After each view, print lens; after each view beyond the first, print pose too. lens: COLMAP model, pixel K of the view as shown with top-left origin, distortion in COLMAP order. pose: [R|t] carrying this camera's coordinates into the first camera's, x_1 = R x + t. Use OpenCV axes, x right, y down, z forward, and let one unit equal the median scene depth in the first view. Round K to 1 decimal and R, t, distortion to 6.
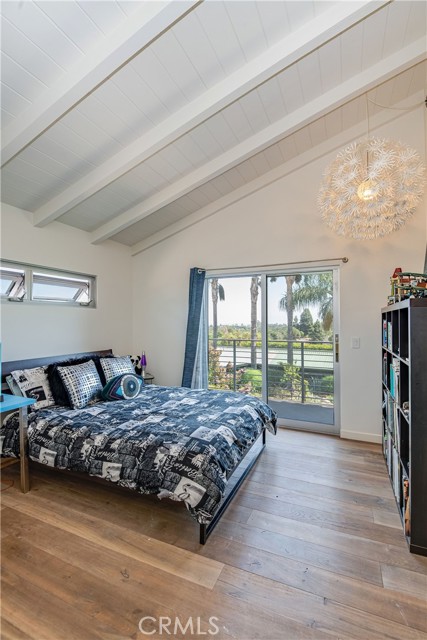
lens RADIAL K [[296.1, 0, 219.3], [0, 296.1, 321.6], [0, 0, 1]] dist [-0.004205, -0.003873]
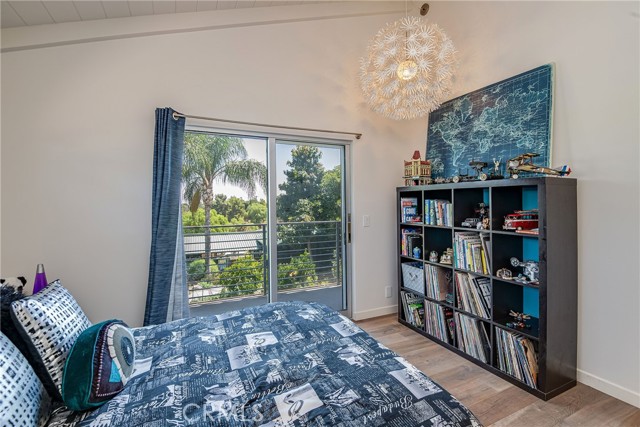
lens RADIAL K [[296.1, 0, 320.7], [0, 296.1, 209.8], [0, 0, 1]] dist [-0.004205, -0.003873]
pose [[0.655250, -0.029231, 0.754846, -0.462847], [-0.002374, 0.999166, 0.040752, -0.009600], [-0.755408, -0.028495, 0.654635, 0.539998]]
